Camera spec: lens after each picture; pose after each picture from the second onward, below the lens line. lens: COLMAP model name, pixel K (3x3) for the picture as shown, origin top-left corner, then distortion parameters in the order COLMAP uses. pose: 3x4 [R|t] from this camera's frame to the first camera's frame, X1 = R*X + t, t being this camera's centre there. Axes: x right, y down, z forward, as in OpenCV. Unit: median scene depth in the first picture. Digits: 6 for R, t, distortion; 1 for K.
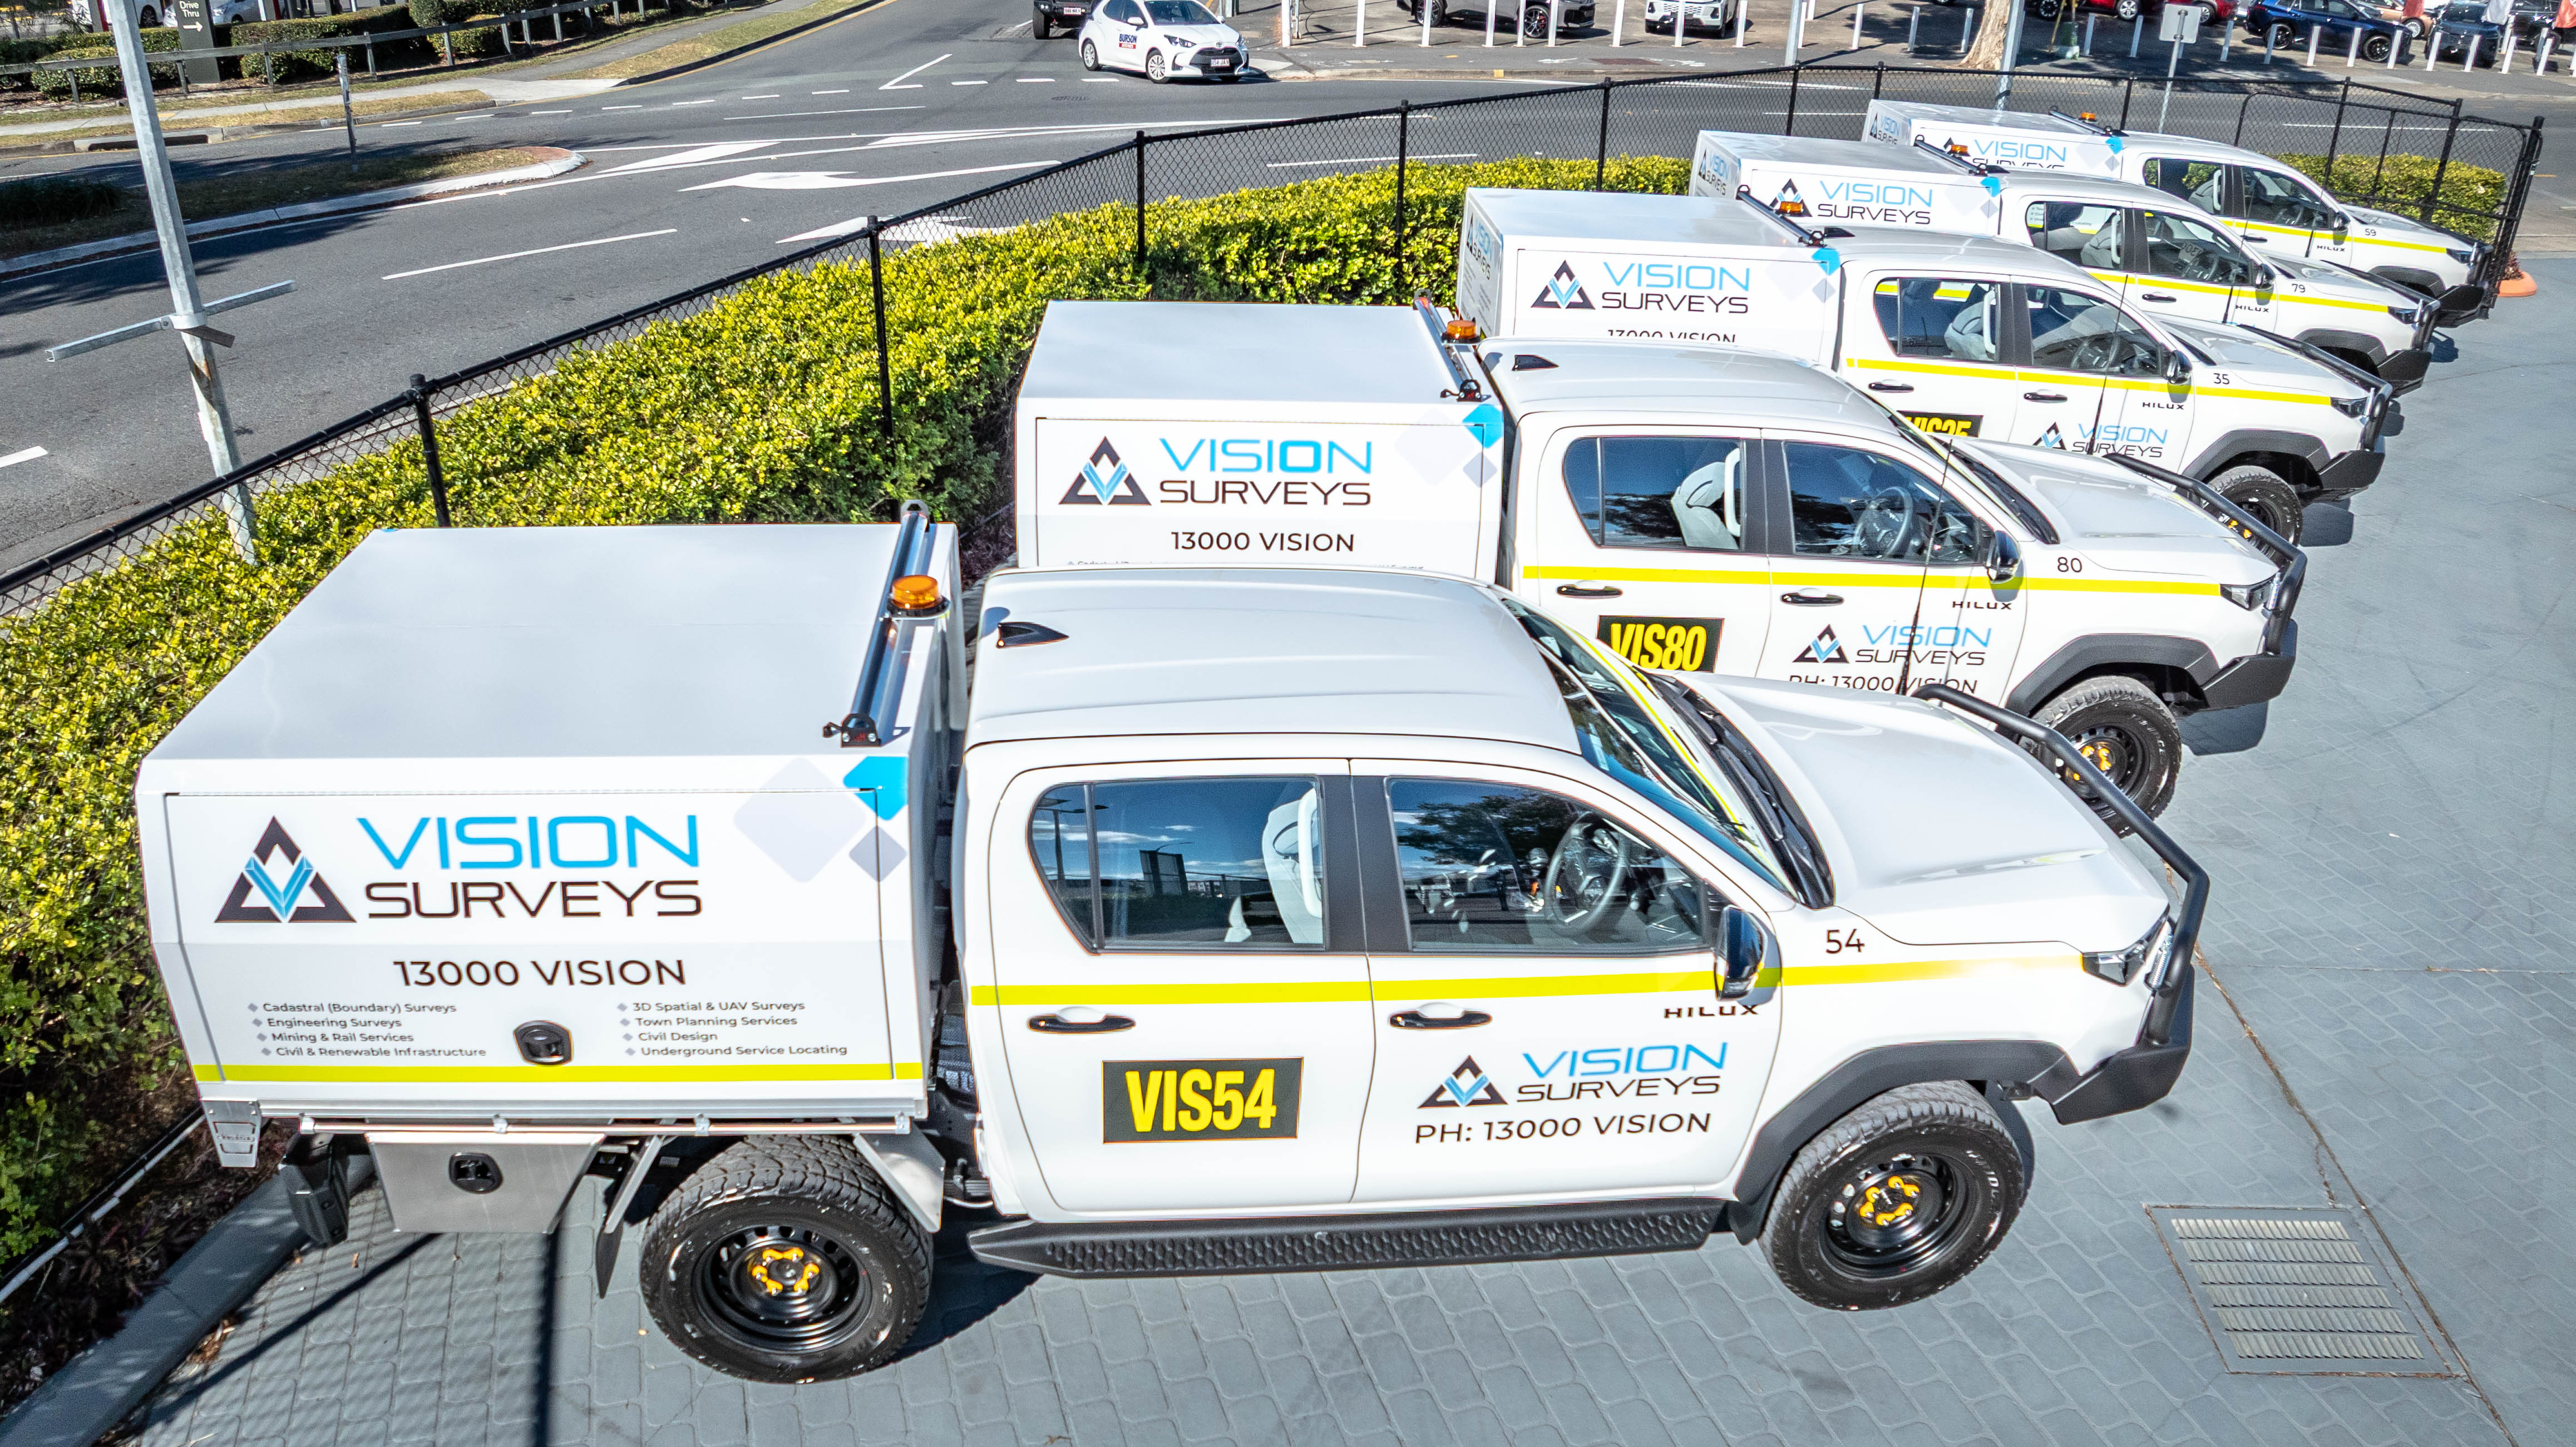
lens RADIAL K [[1686.7, 0, 1225.2], [0, 1686.7, 690.6], [0, 0, 1]] dist [-0.134528, 0.020767]
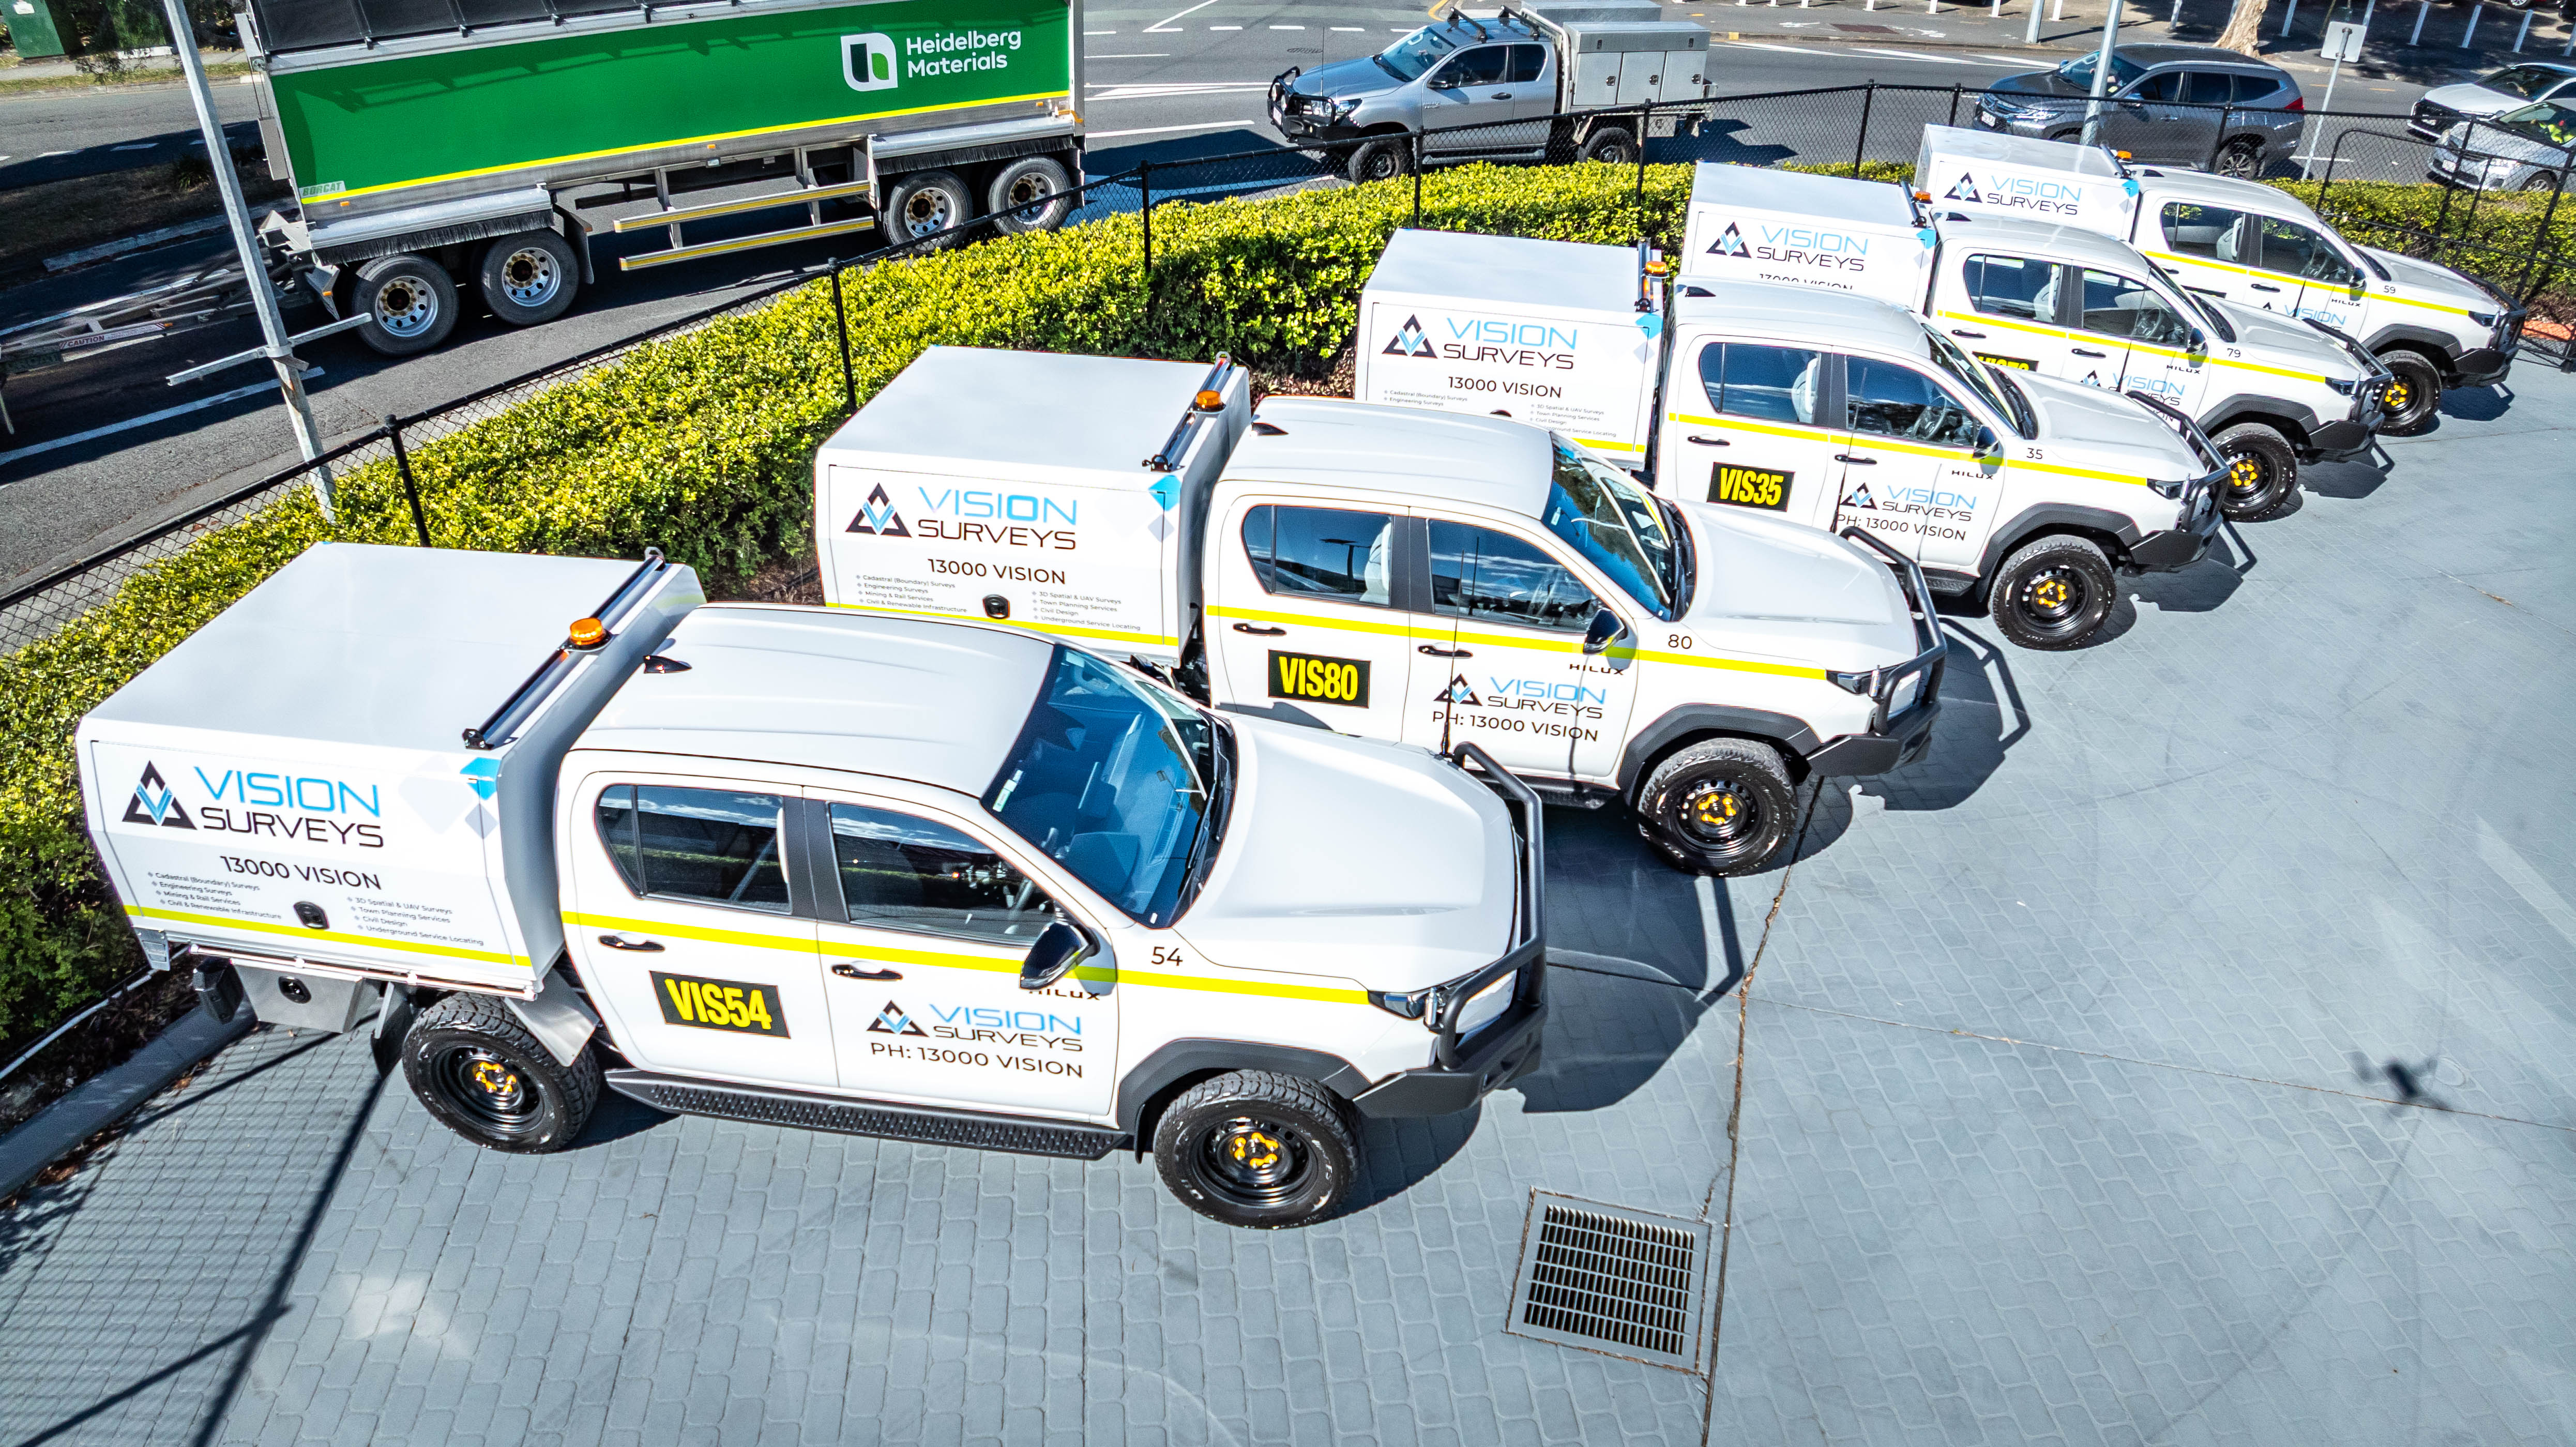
lens RADIAL K [[1560.5, 0, 1300.7], [0, 1560.5, 734.2], [0, 0, 1]] dist [-0.134561, 0.023338]
pose [[0.984499, 0.098115, -0.145377, 0.438018], [-0.081801, 0.990079, 0.114246, -0.121002], [0.155144, -0.100583, 0.982758, -0.134052]]
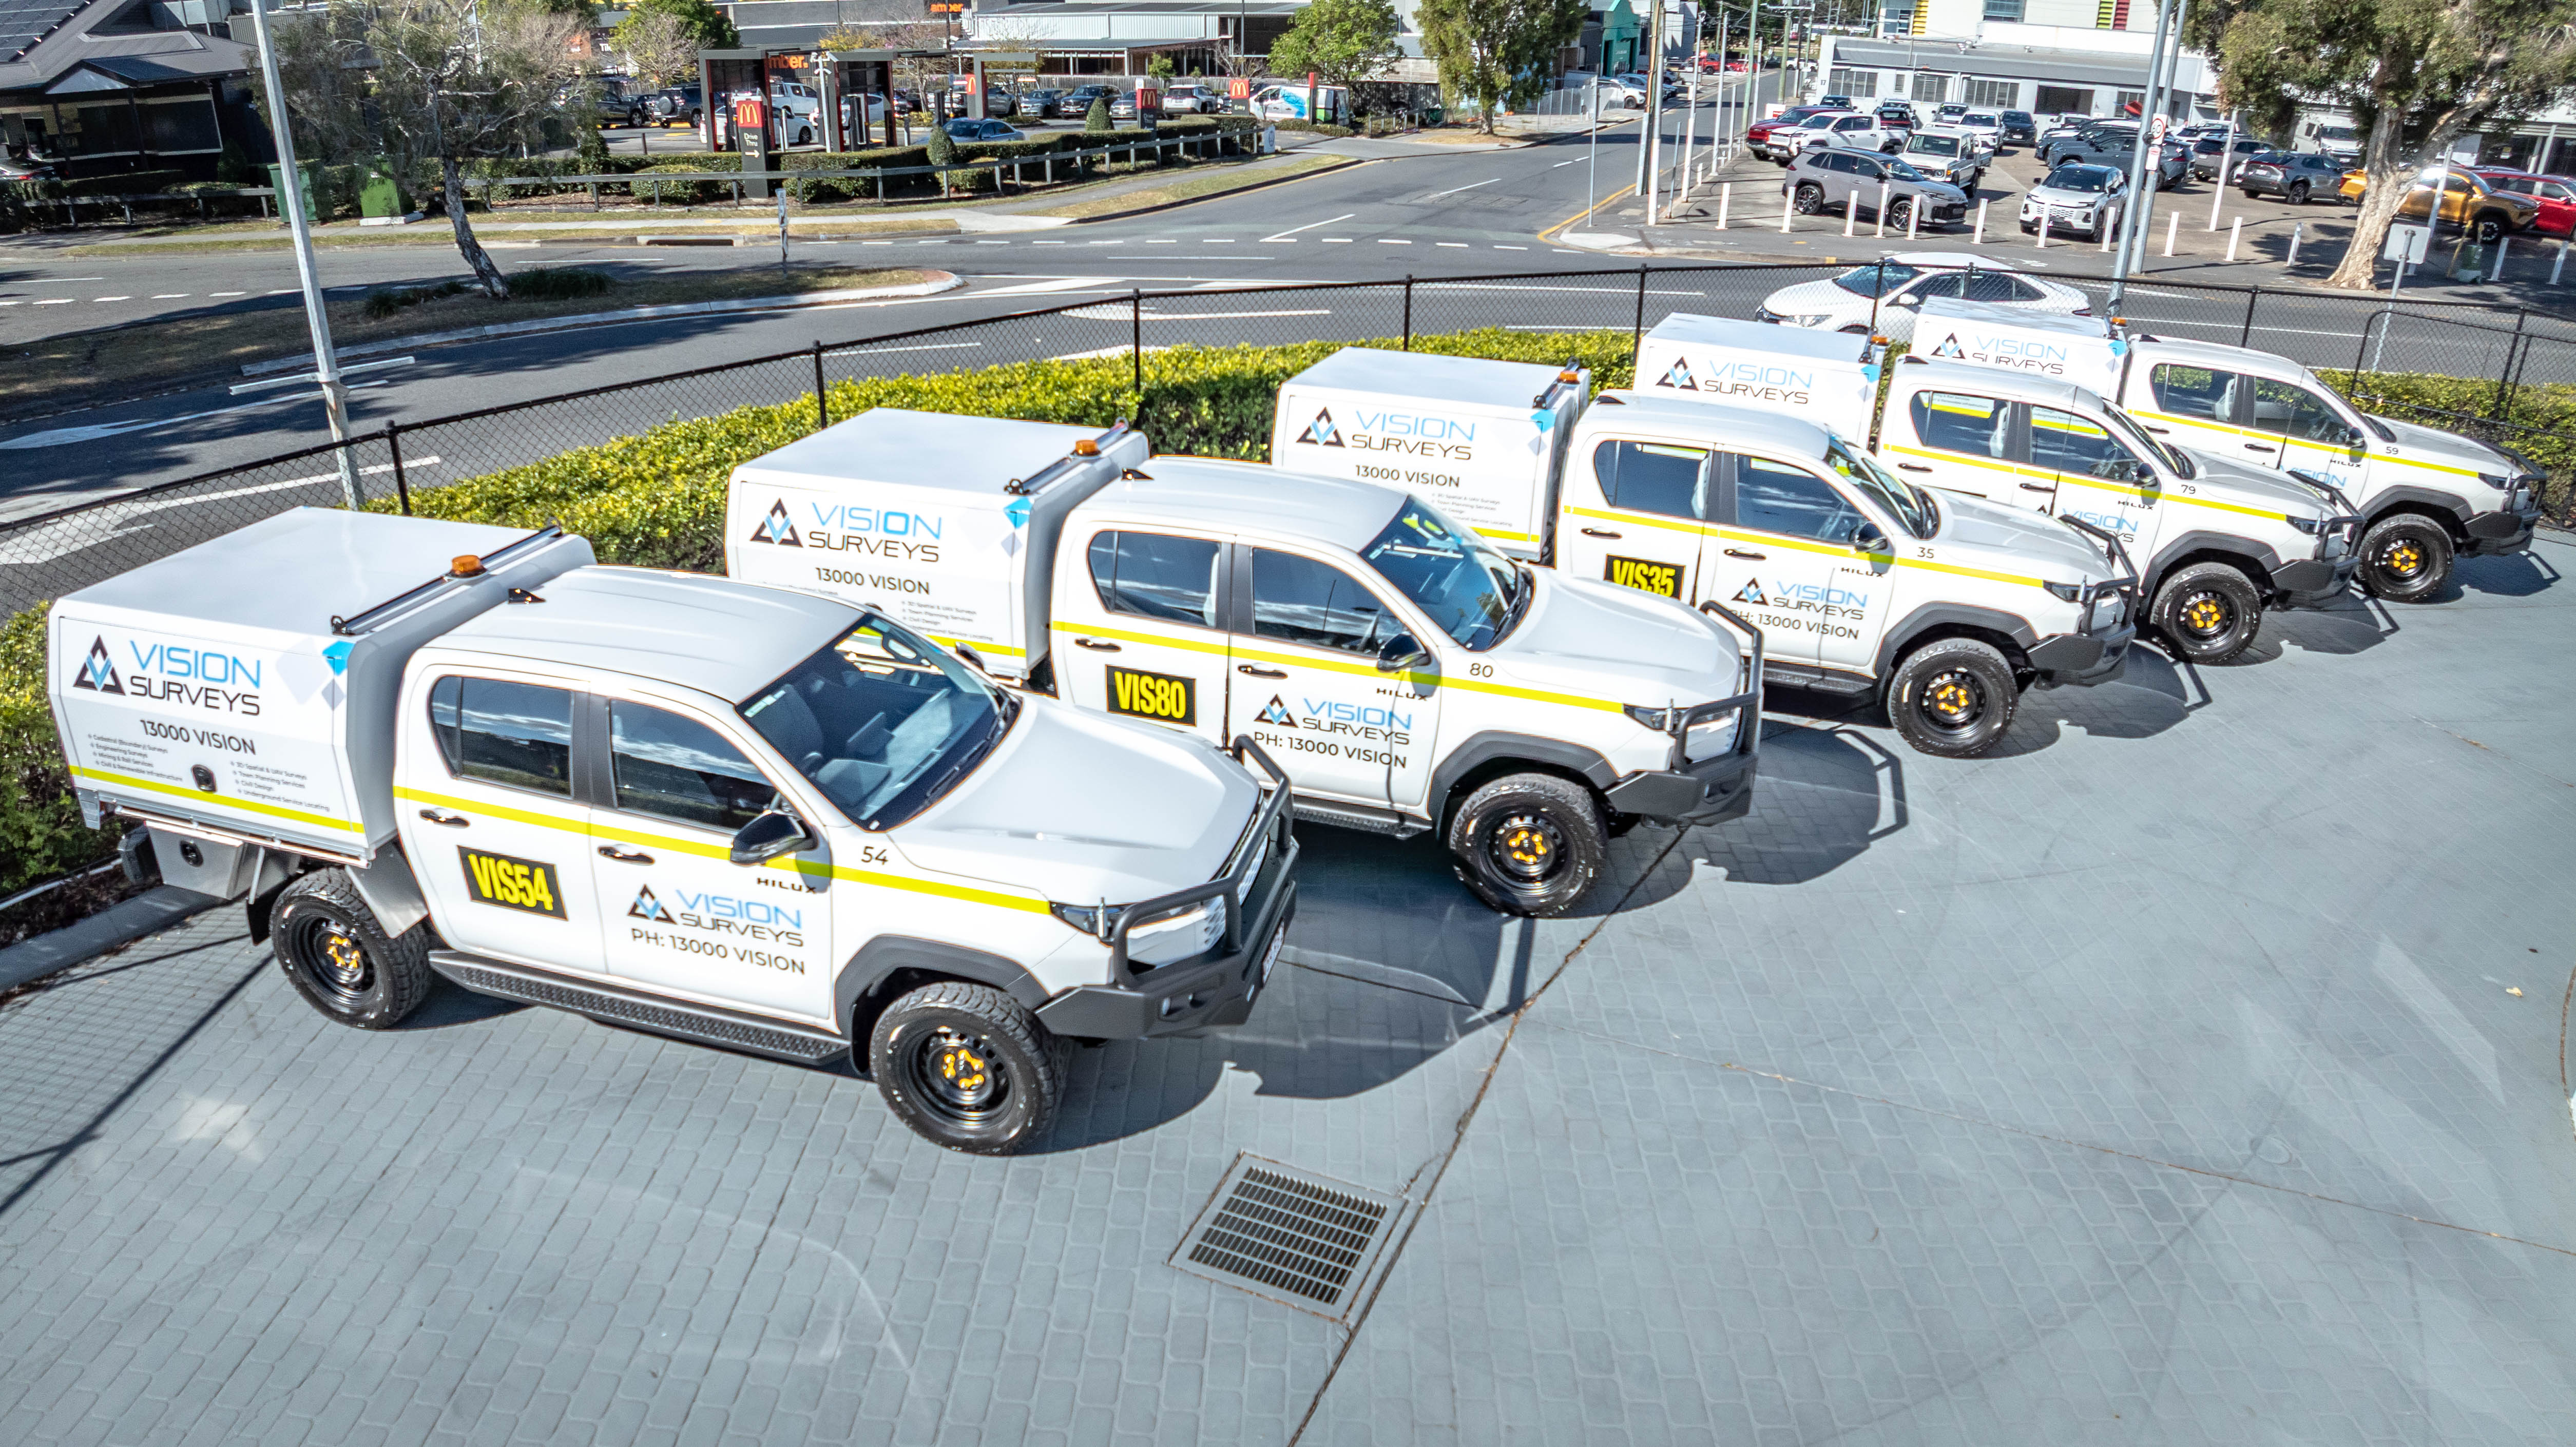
lens RADIAL K [[1544.2, 0, 1247.0], [0, 1544.2, 733.3], [0, 0, 1]] dist [-0.134798, 0.025127]
pose [[0.947815, 0.136064, -0.288330, 0.718907], [-0.146668, 0.989066, -0.015390, 0.011929], [0.283083, 0.056875, 0.957407, -0.138228]]
